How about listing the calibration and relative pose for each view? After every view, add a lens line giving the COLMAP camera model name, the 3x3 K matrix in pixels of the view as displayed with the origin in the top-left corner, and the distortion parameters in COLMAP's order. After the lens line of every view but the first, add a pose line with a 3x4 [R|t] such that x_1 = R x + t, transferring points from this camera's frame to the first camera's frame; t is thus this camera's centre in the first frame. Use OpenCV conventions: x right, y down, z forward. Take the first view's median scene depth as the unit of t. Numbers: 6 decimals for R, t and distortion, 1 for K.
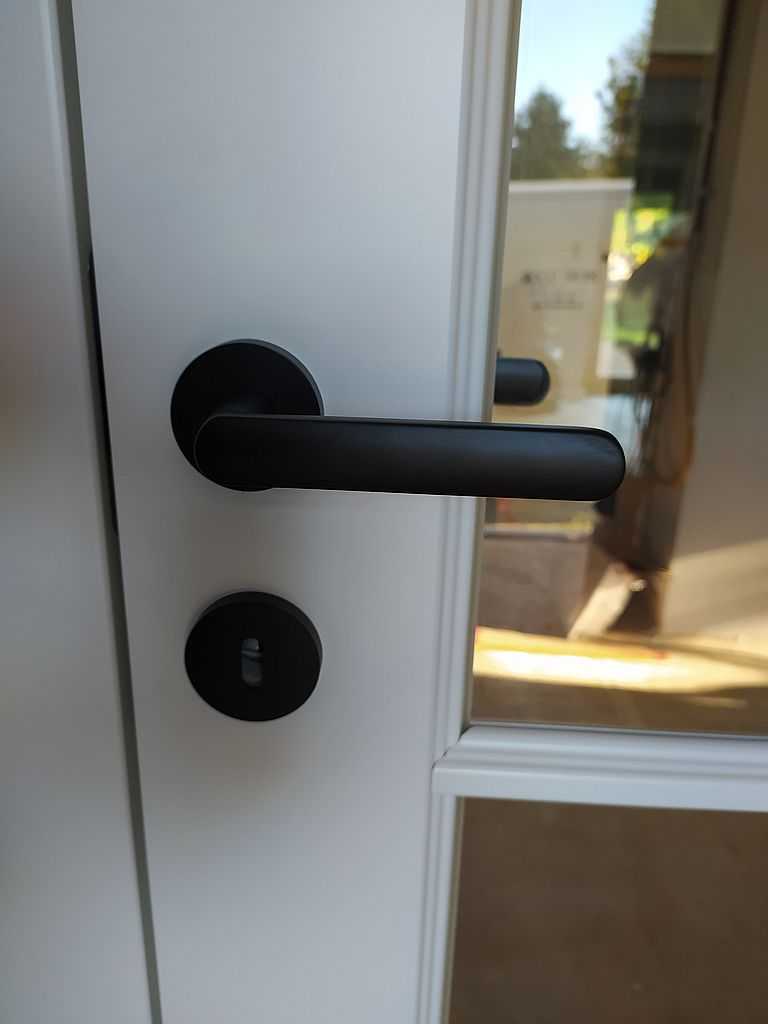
lens RADIAL K [[766.7, 0, 383.2], [0, 766.7, 507.6], [0, 0, 1]] dist [0.038648, -0.003306]
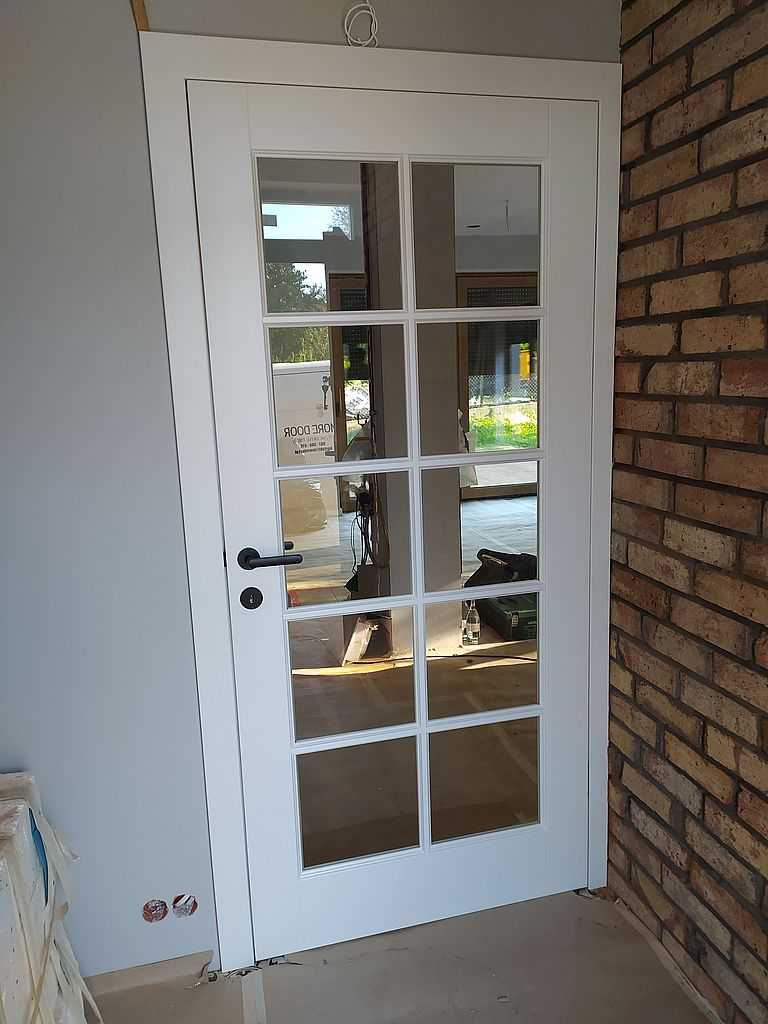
lens RADIAL K [[766.7, 0, 383.2], [0, 766.7, 507.6], [0, 0, 1]] dist [0.038648, -0.003306]
pose [[0.952464, -0.117467, 0.281093, -0.681197], [0.158667, 0.978929, -0.128544, 0.377870], [-0.260070, 0.167034, 0.951033, -4.381205]]
